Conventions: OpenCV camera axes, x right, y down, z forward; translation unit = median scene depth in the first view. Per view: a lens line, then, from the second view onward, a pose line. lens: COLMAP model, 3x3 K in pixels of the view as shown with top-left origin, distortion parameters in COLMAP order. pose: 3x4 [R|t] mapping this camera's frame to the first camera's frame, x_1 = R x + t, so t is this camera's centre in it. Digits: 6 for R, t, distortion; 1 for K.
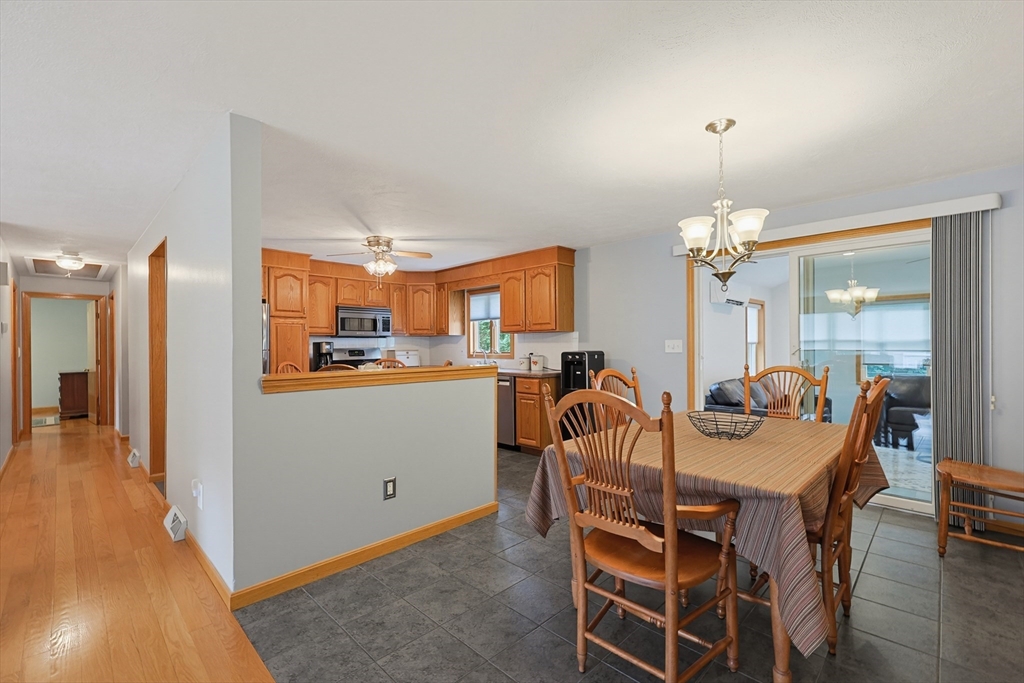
lens RADIAL K [[441.1, 0, 515.6], [0, 441.1, 345.3], [0, 0, 1]] dist [0.014809, -0.003331]
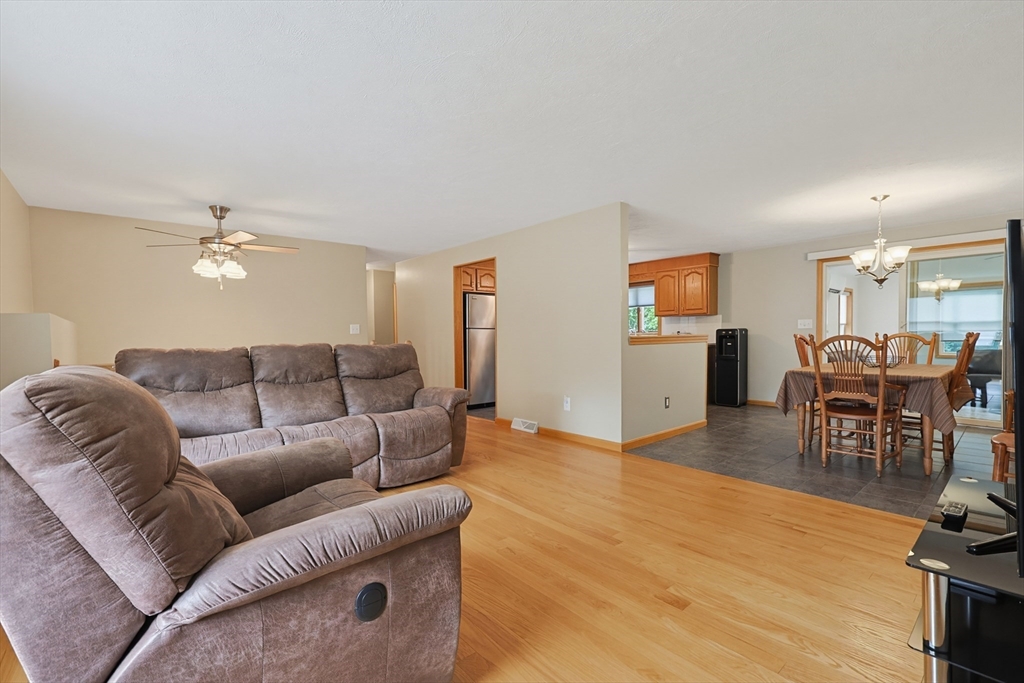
lens RADIAL K [[441.1, 0, 518.4], [0, 441.1, 344.4], [0, 0, 1]] dist [0.014809, -0.003331]
pose [[0.997063, -0.003724, -0.076500, -0.350244], [0.005615, 0.999684, 0.024518, 0.020984], [0.076385, -0.024875, 0.996768, -0.378465]]
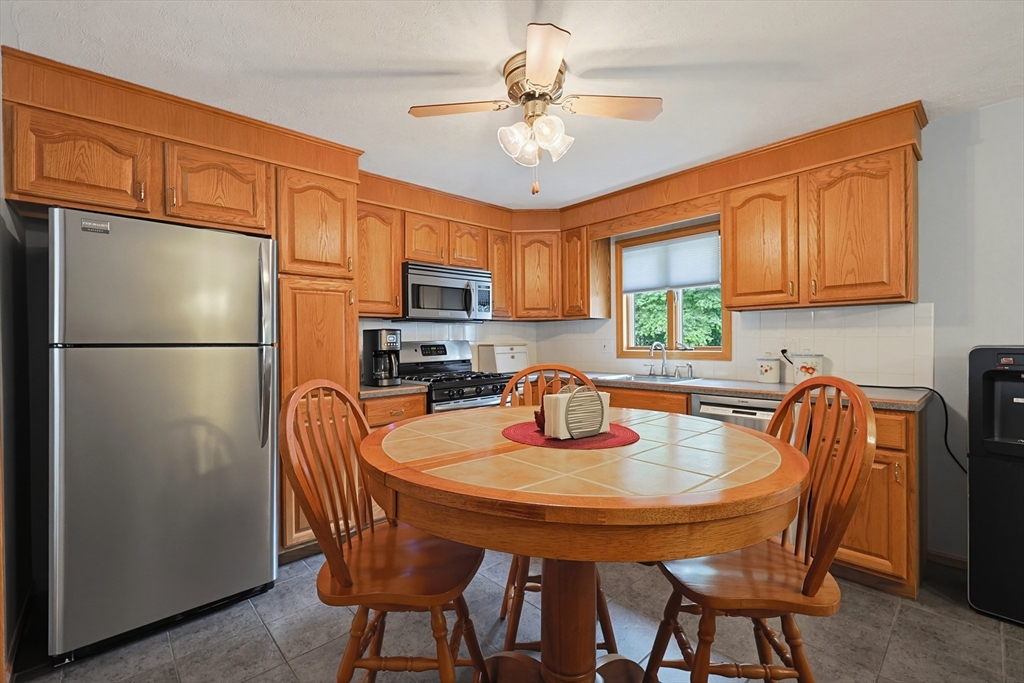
lens RADIAL K [[441.1, 0, 508.5], [0, 441.1, 341.8], [0, 0, 1]] dist [0.014809, -0.003331]
pose [[0.998026, -0.003307, -0.062707, -0.248145], [0.003580, 0.999985, 0.004251, 0.005576], [0.062692, -0.004467, 0.998023, 0.477290]]
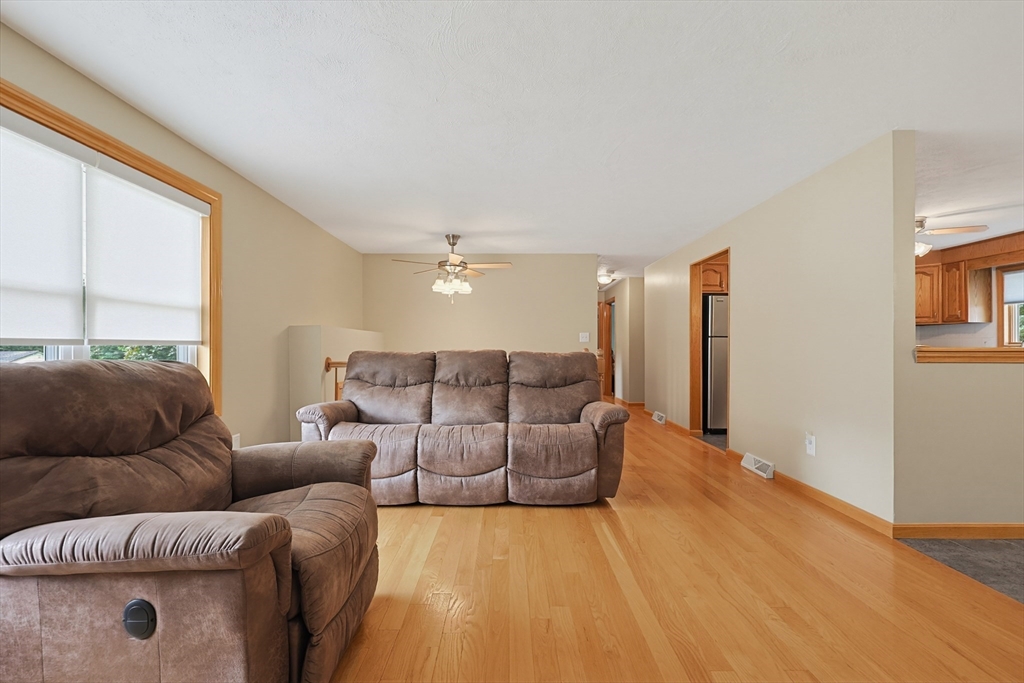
lens RADIAL K [[441.1, 0, 516.9], [0, 441.1, 346.3], [0, 0, 1]] dist [0.014809, -0.003331]
pose [[0.720509, 0.007592, -0.693404, -0.202546], [-0.004785, 0.999971, 0.005976, 0.023785], [0.693429, -0.000987, 0.720524, -0.228507]]
